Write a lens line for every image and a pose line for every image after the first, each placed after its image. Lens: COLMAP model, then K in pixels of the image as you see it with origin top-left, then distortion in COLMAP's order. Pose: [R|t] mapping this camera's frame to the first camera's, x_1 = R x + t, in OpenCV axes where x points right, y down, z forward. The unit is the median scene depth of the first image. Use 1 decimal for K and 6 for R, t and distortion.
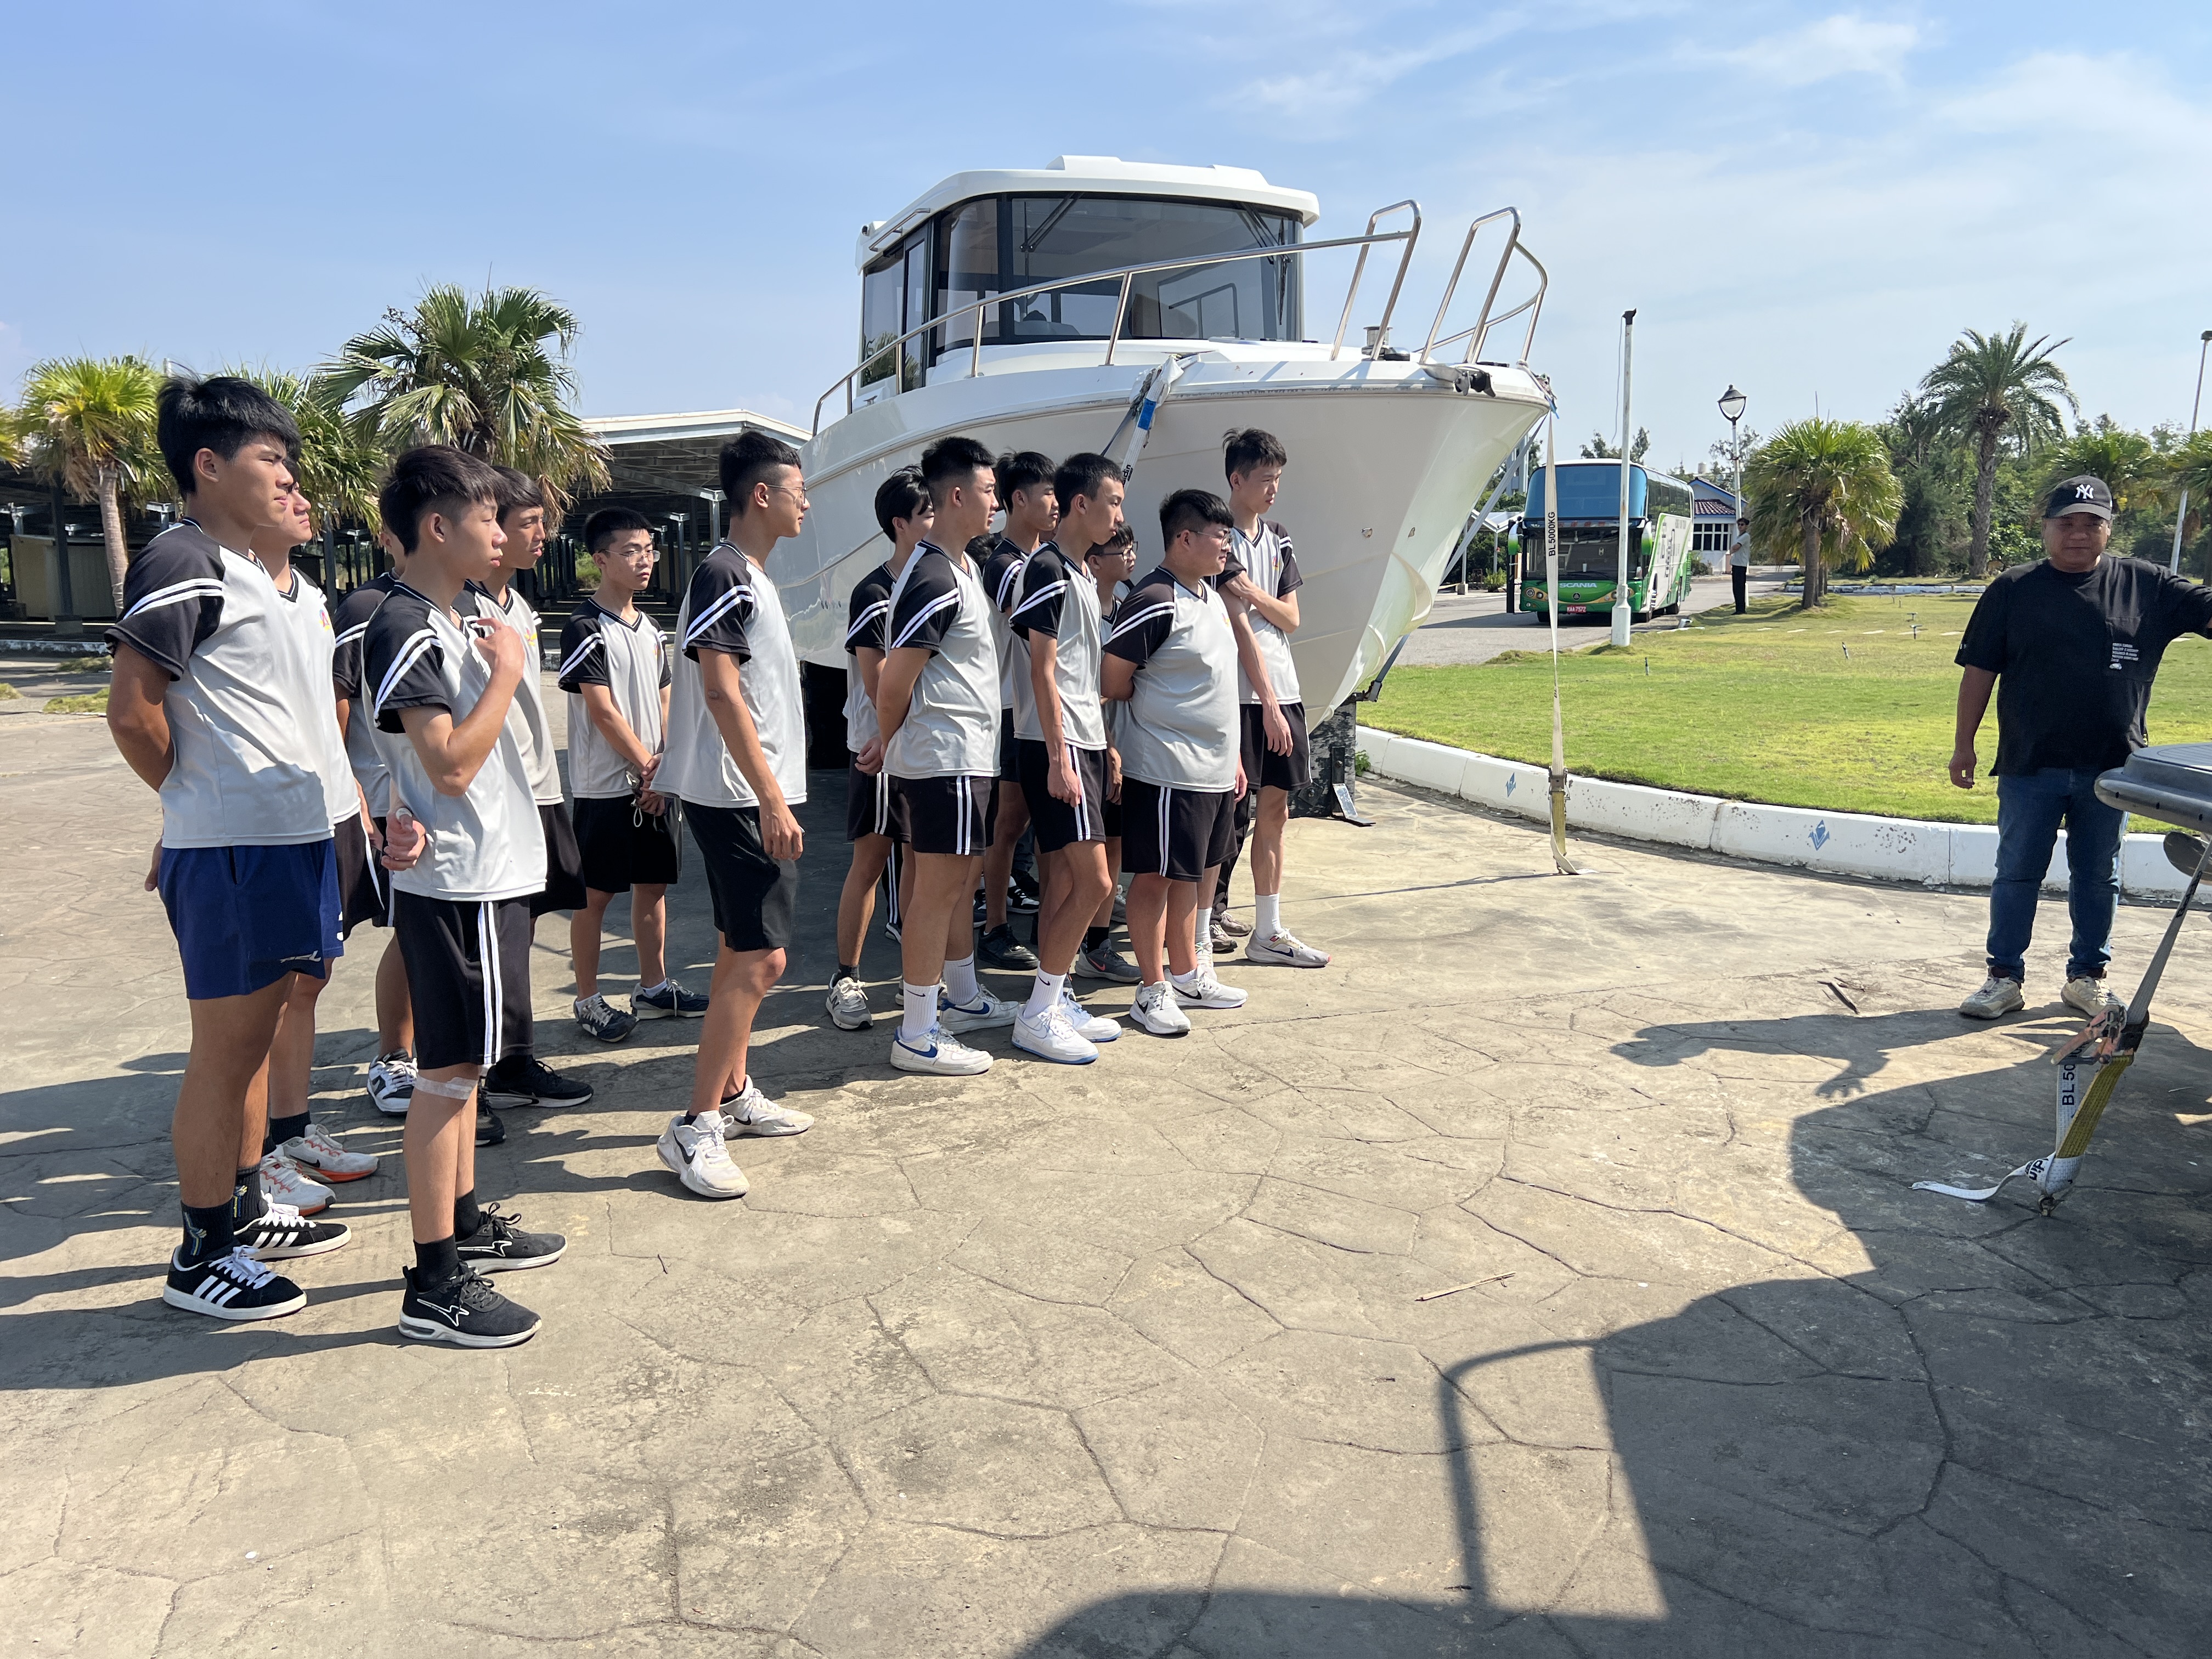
lens RADIAL K [[1662.2, 0, 1106.0], [0, 1662.2, 829.5], [0, 0, 1]] dist [0.054880, -0.082933]
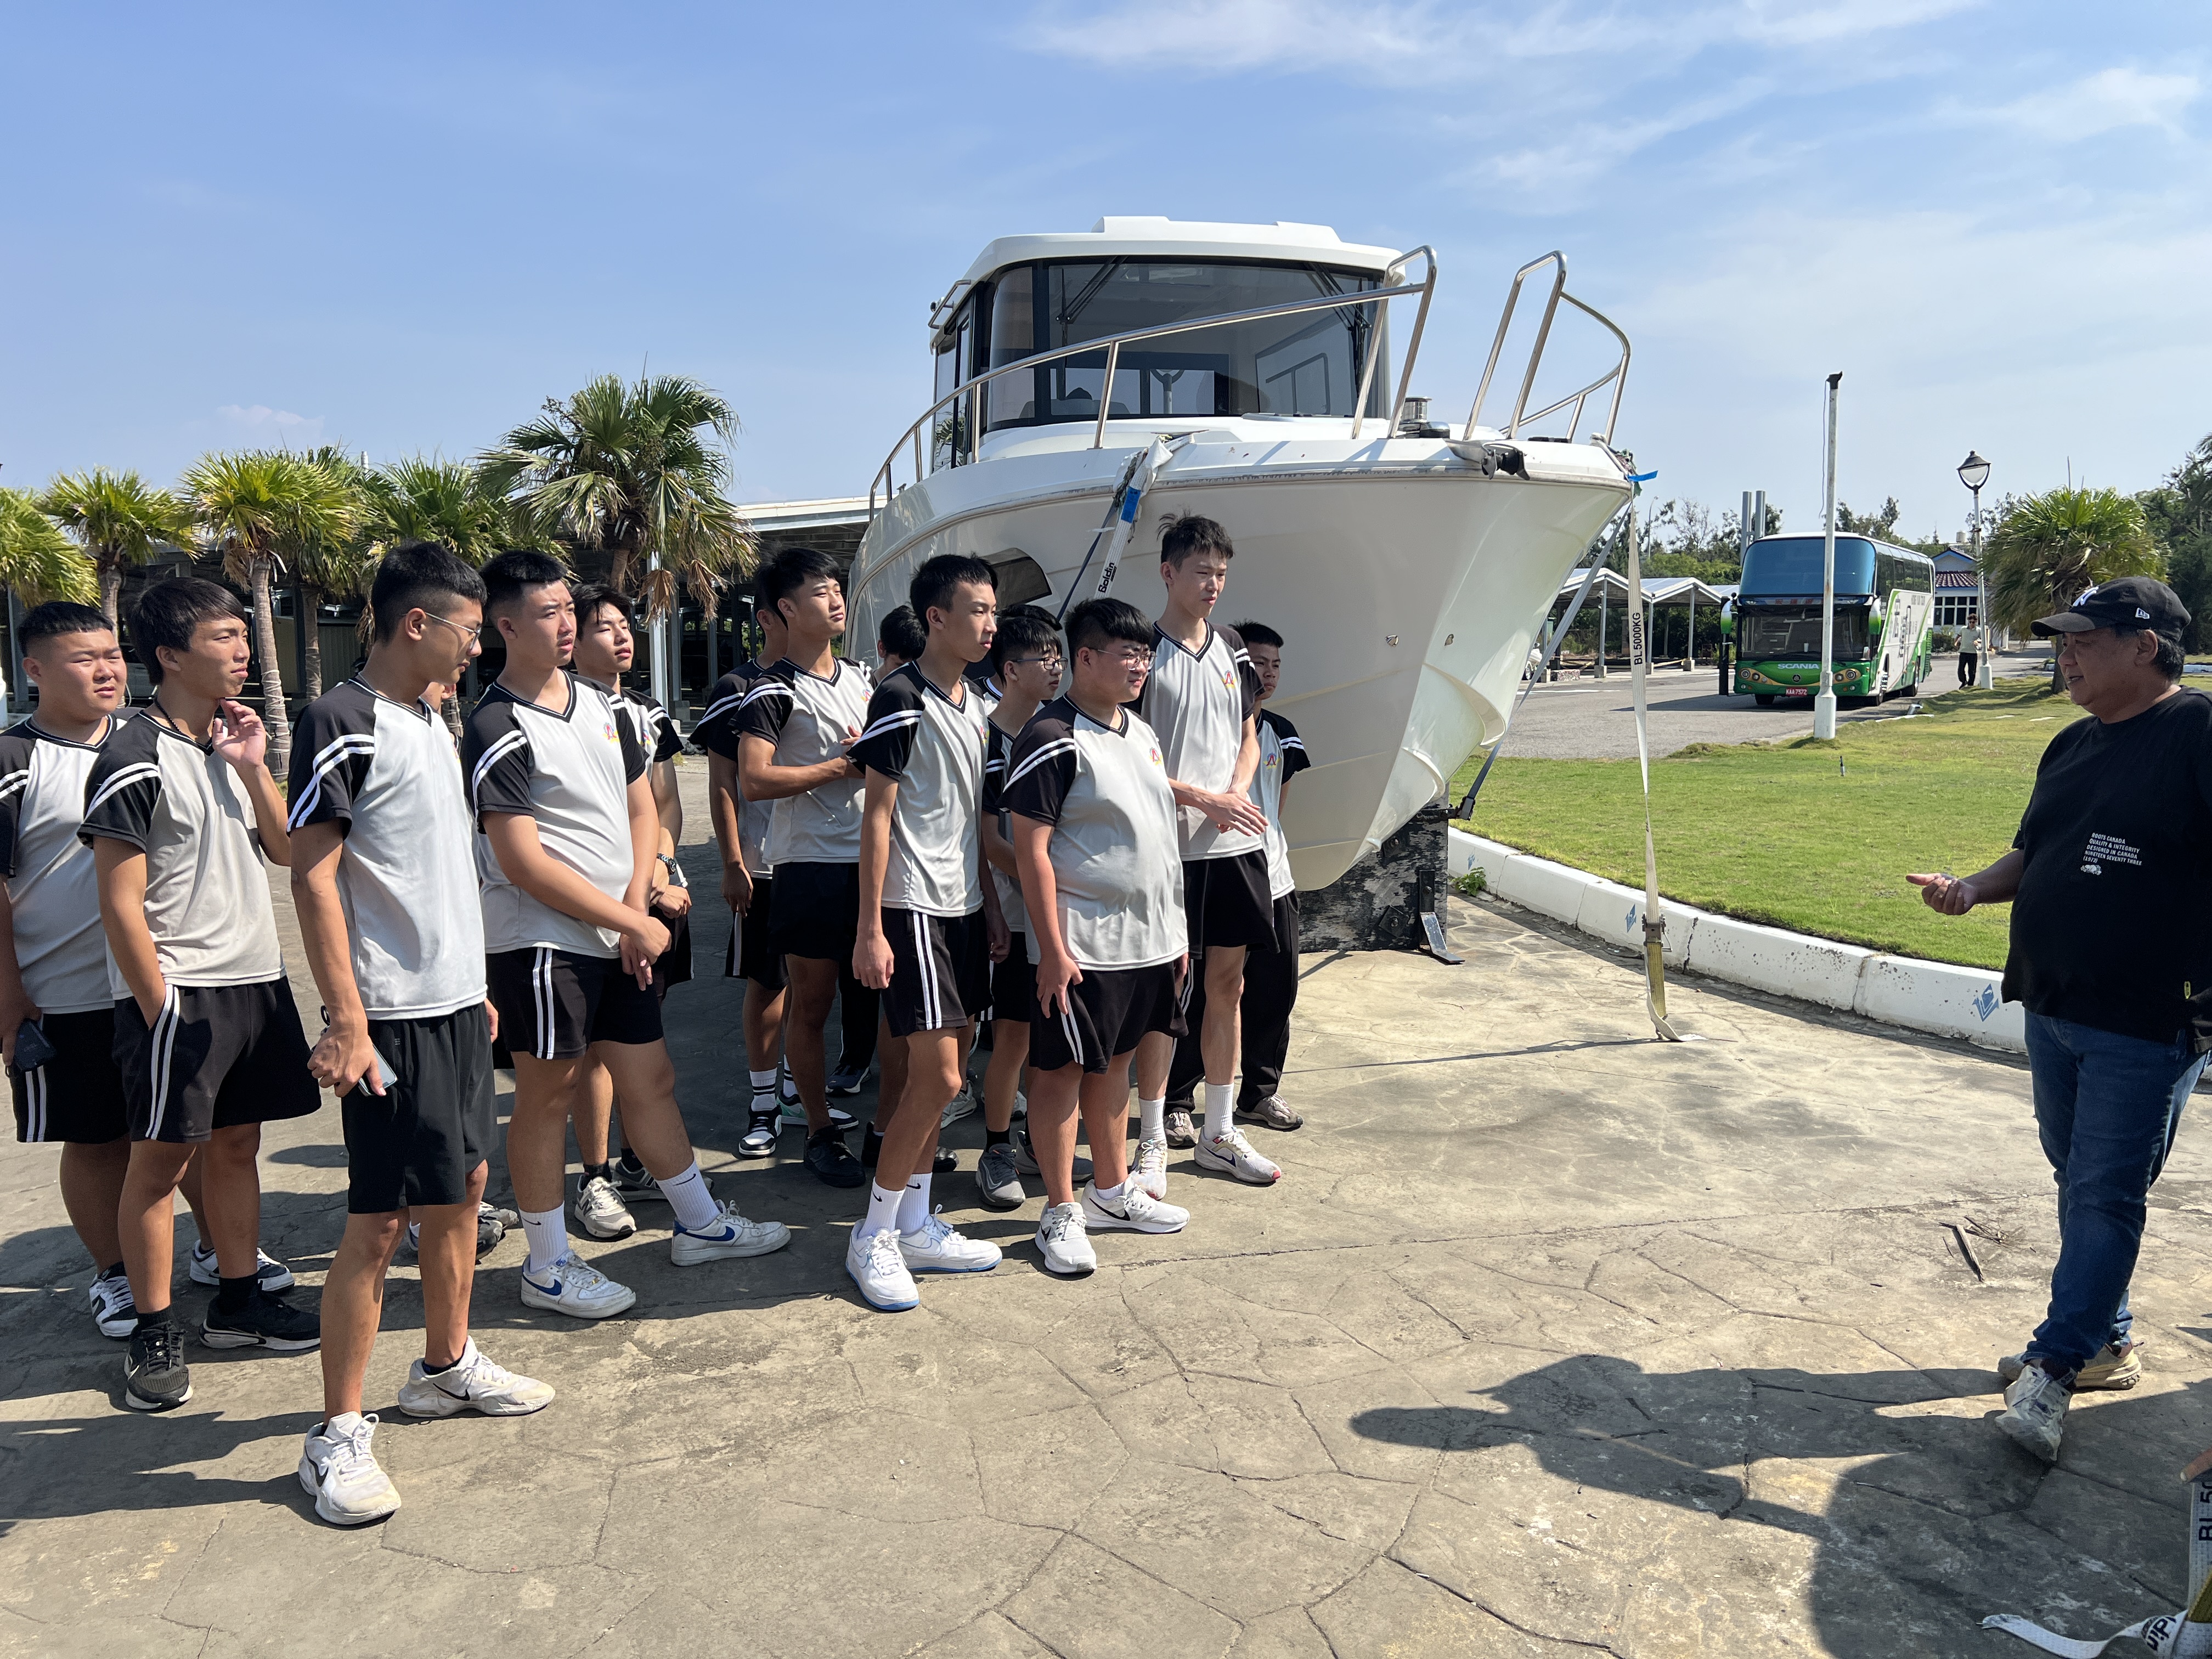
lens RADIAL K [[1654.1, 0, 1117.8], [0, 1654.1, 838.6], [0, 0, 1]] dist [0.028107, -0.032727]
pose [[0.991299, 0.014960, -0.130773, 0.118976], [-0.019660, 0.999204, -0.034722, -0.043087], [0.130149, 0.036991, 0.990804, 0.147625]]
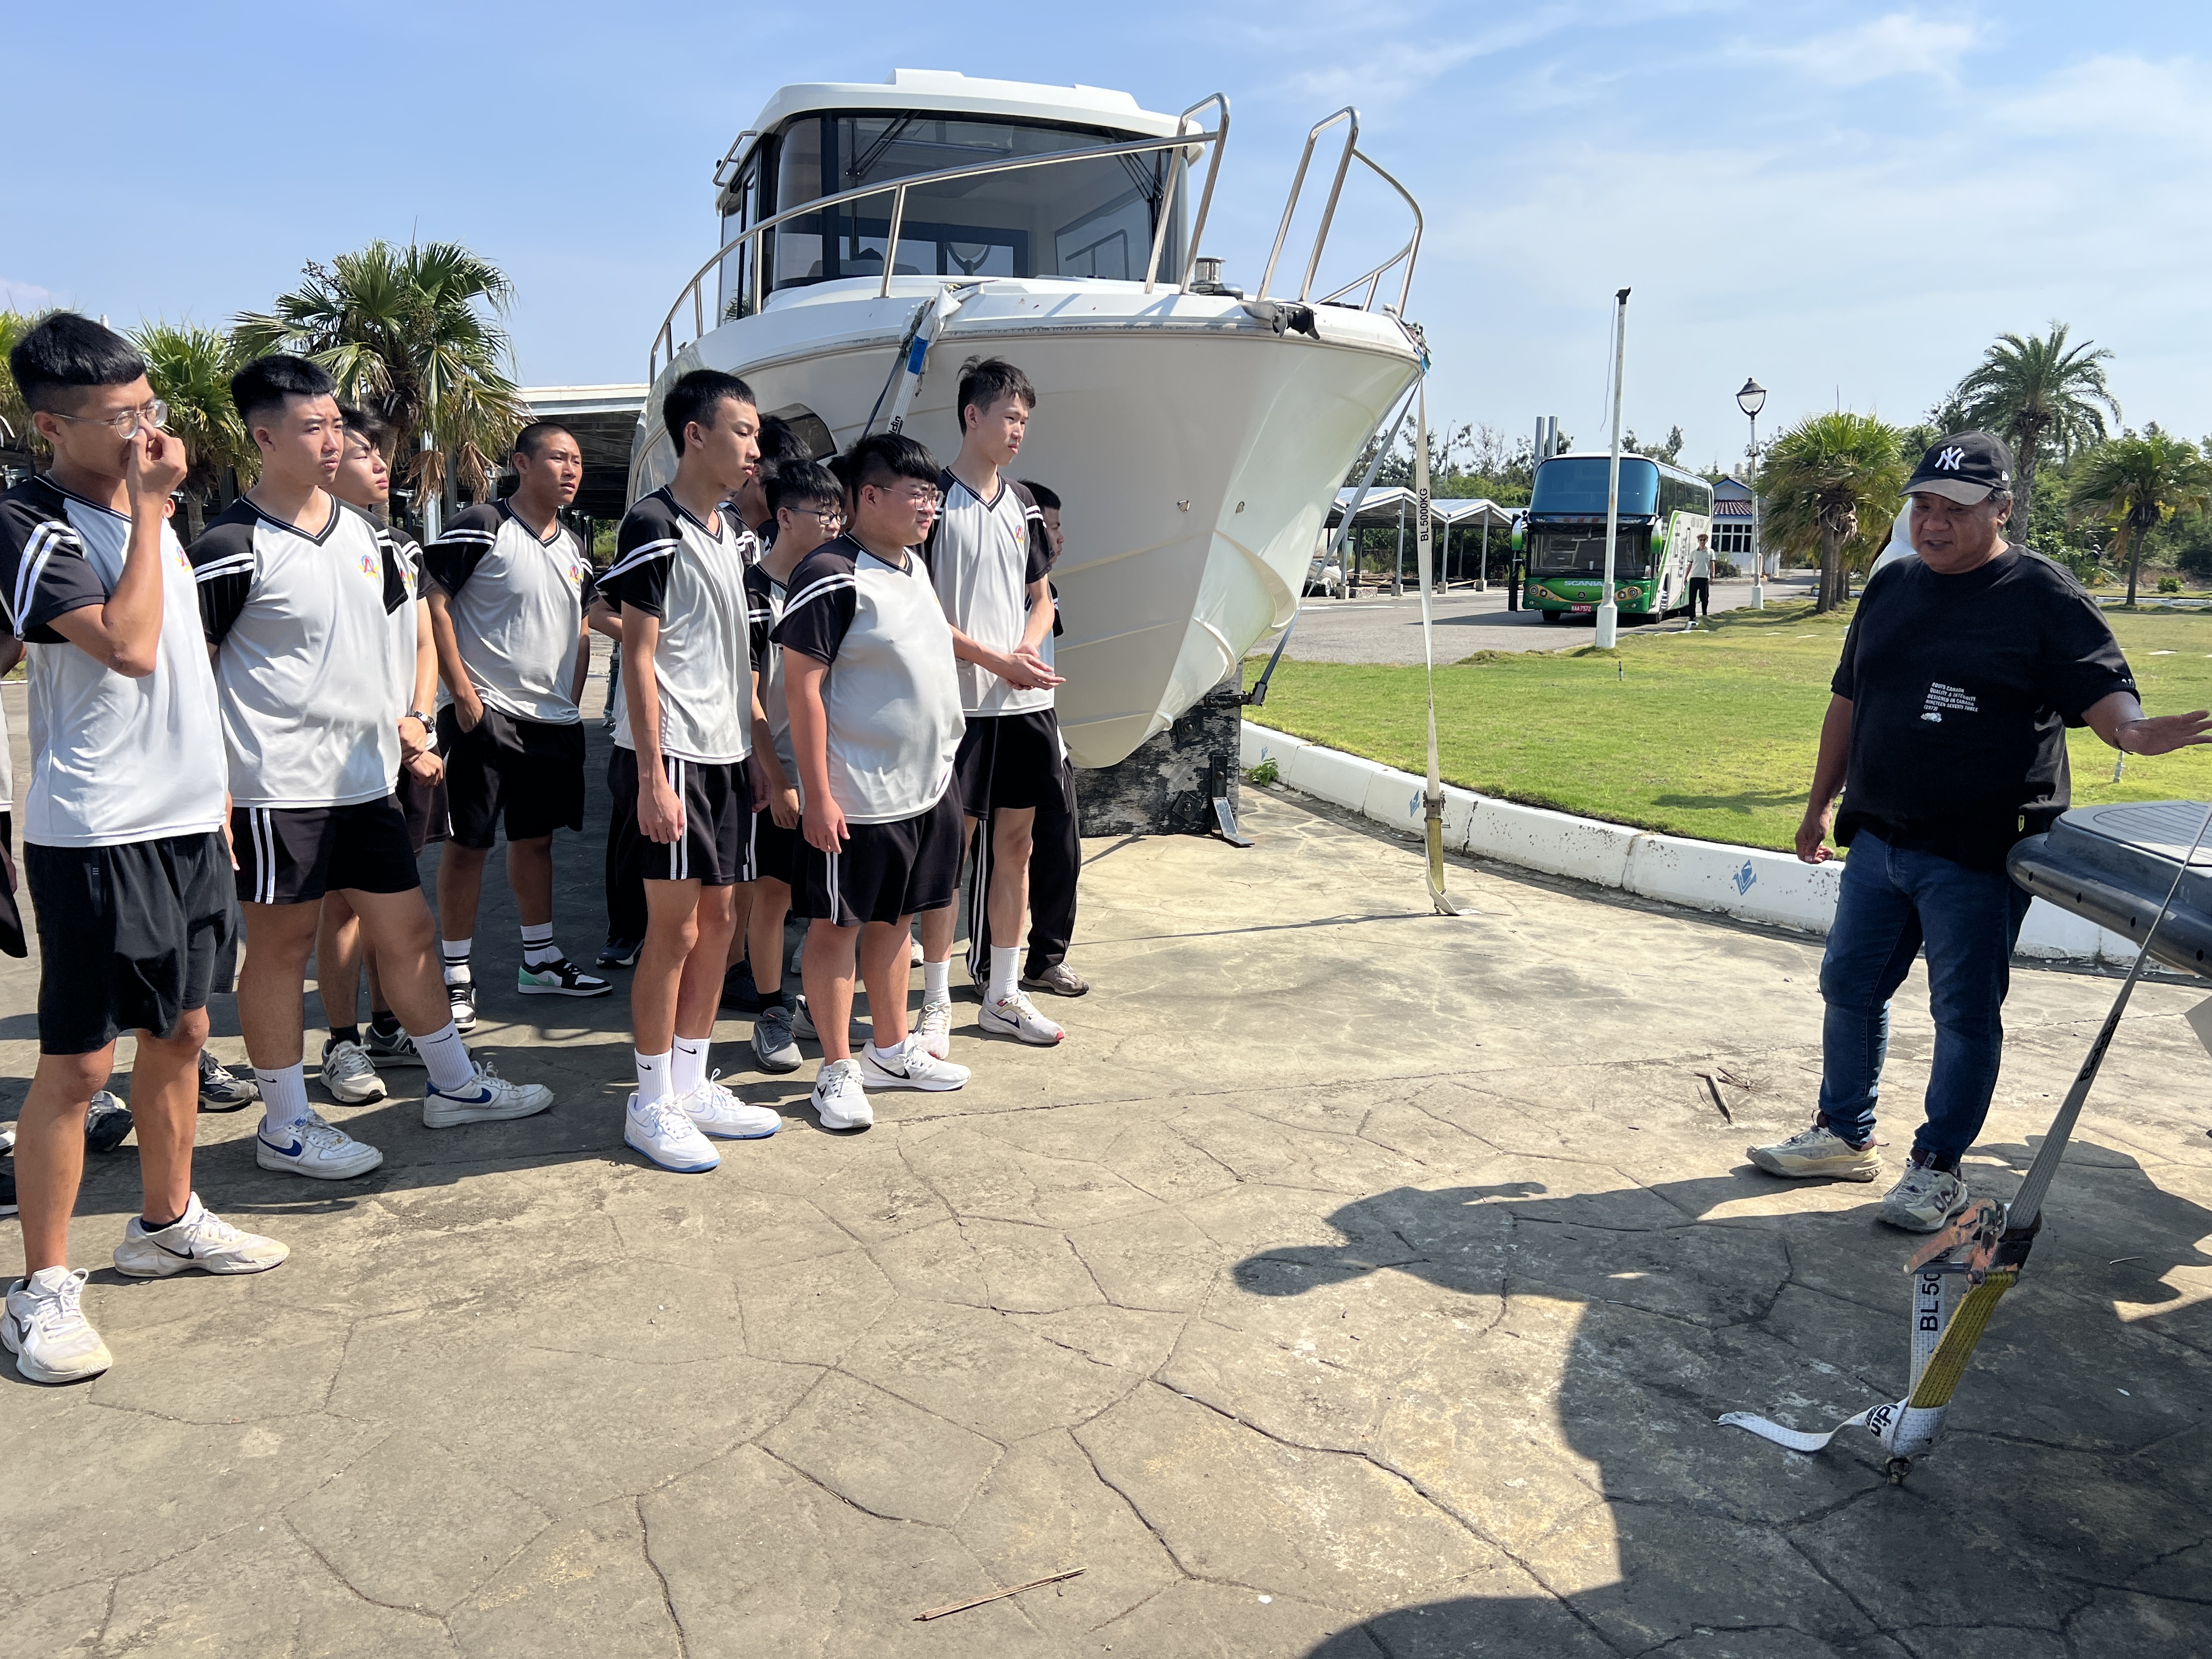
lens RADIAL K [[1650.3, 0, 1095.2], [0, 1650.3, 824.1], [0, 0, 1]] dist [0.056407, -0.084414]
pose [[0.999310, 0.026285, -0.026228, 0.126824], [-0.026178, 0.999647, 0.004441, -0.020189], [0.026335, -0.003751, 0.999646, 0.159481]]
